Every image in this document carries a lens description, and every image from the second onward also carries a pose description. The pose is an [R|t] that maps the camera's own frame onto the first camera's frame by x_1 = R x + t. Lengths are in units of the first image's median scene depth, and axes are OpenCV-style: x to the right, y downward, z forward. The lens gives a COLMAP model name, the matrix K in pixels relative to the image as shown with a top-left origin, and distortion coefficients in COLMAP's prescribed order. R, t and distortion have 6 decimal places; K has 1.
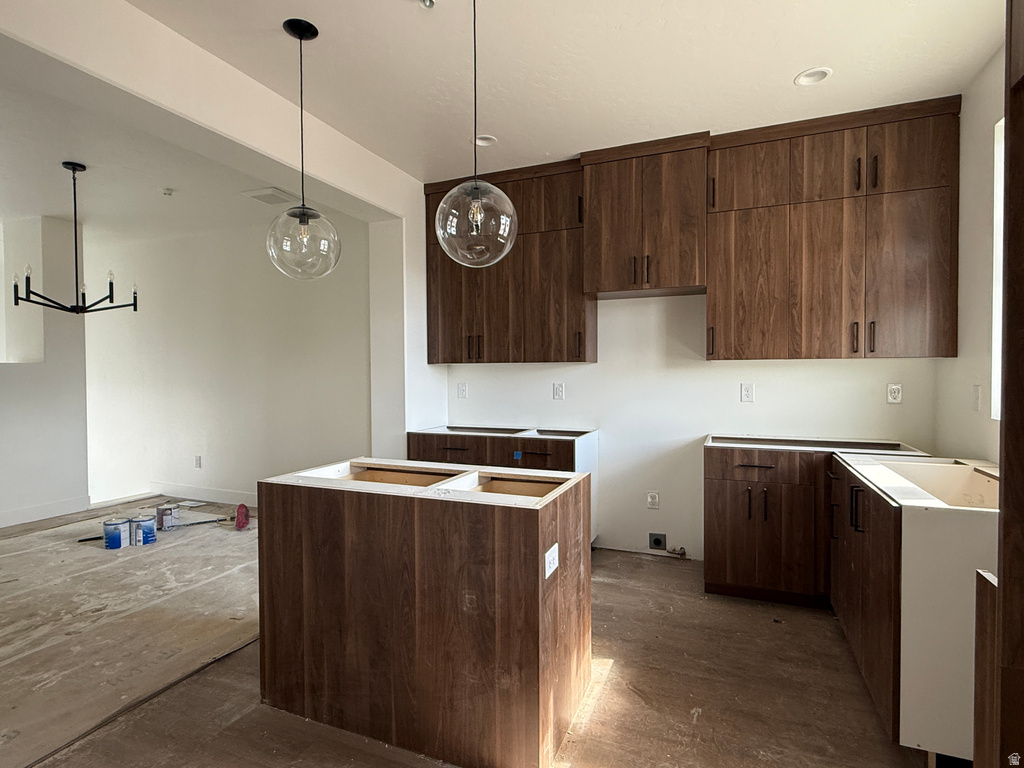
lens RADIAL K [[533.2, 0, 510.0], [0, 533.2, 380.4], [0, 0, 1]] dist [0.000563, -0.000618]
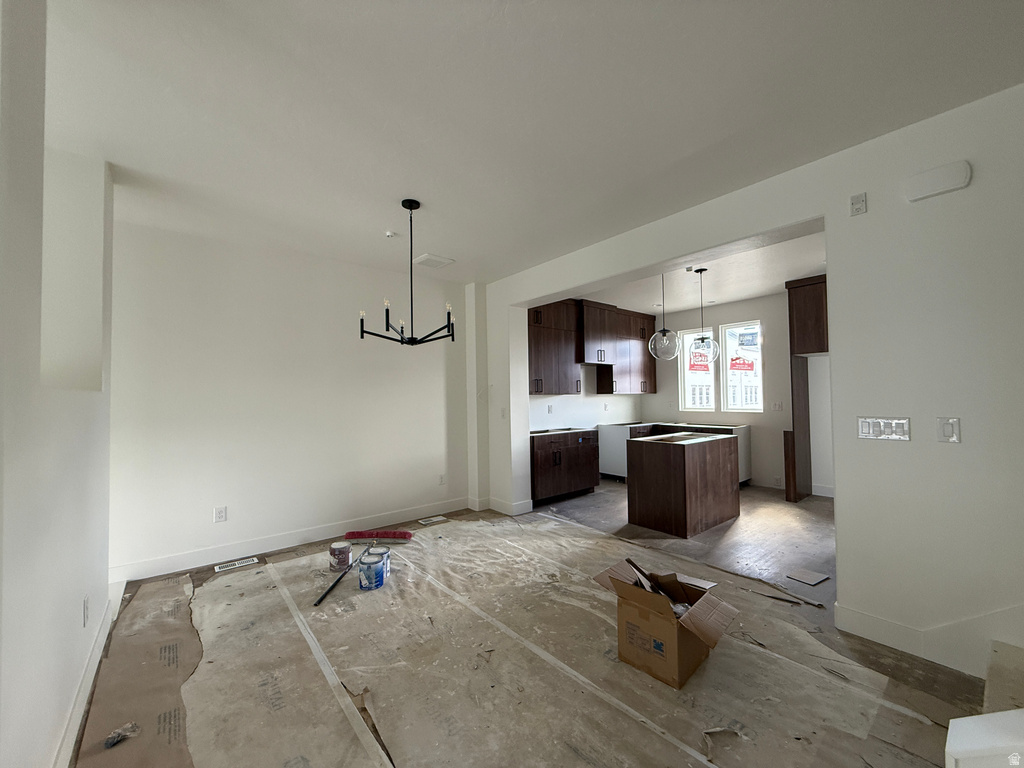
lens RADIAL K [[409.2, 0, 512.0], [0, 409.2, 384.0], [0, 0, 1]] dist [-0.000471, -0.000013]
pose [[0.466304, 0.027565, 0.884195, -1.721766], [0.024372, 0.998735, -0.043989, -0.012486], [-0.884289, 0.042062, 0.465042, 0.575560]]
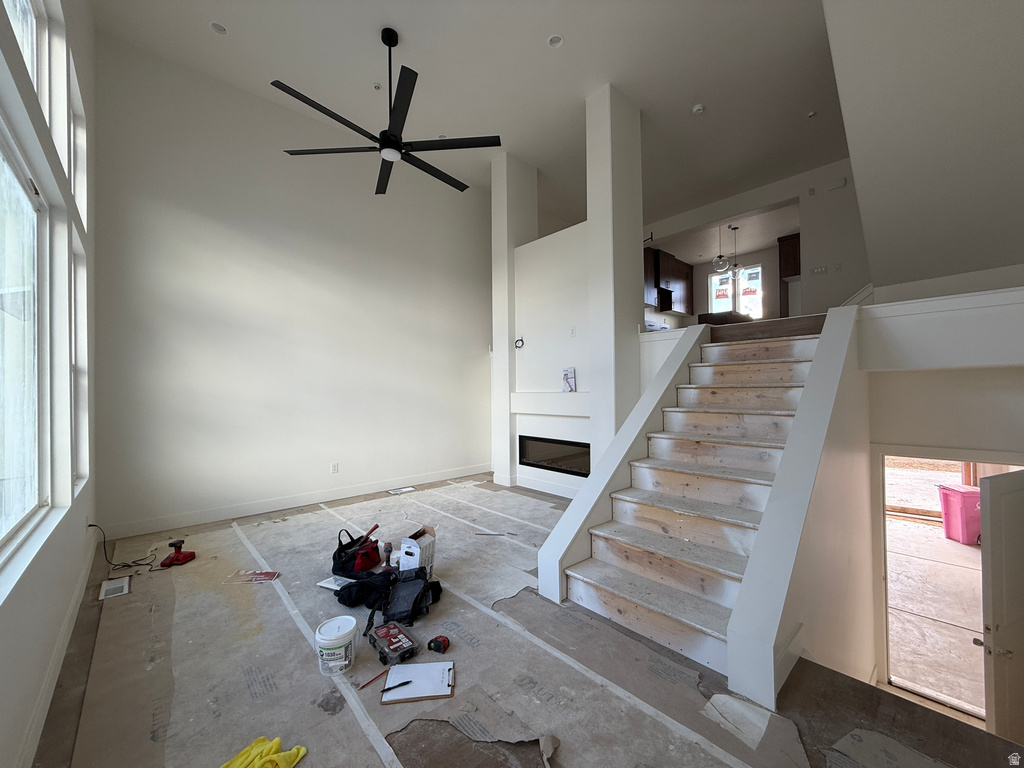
lens RADIAL K [[409.2, 0, 512.0], [0, 409.2, 384.0], [0, 0, 1]] dist [-0.000471, -0.000013]
pose [[0.427174, 0.011839, 0.904092, -3.288564], [0.022995, 0.999449, -0.023952, 0.632844], [-0.903877, 0.031022, 0.426666, 0.866157]]
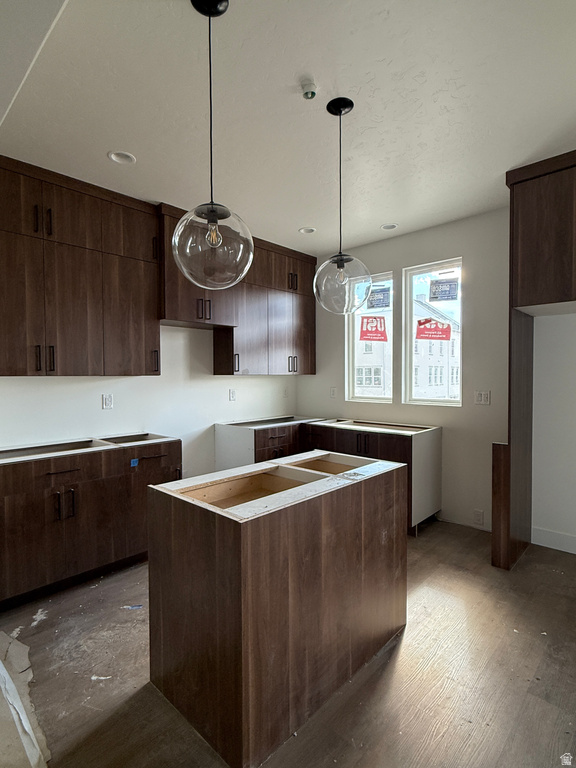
lens RADIAL K [[399.9, 0, 288.0], [0, 399.9, 384.0], [0, 0, 1]] dist [0.000563, -0.000618]
pose [[0.350875, -0.018535, 0.936239, -0.724192], [0.017393, 0.999761, 0.013274, -0.026704], [-0.936261, 0.011626, 0.351114, 0.493355]]
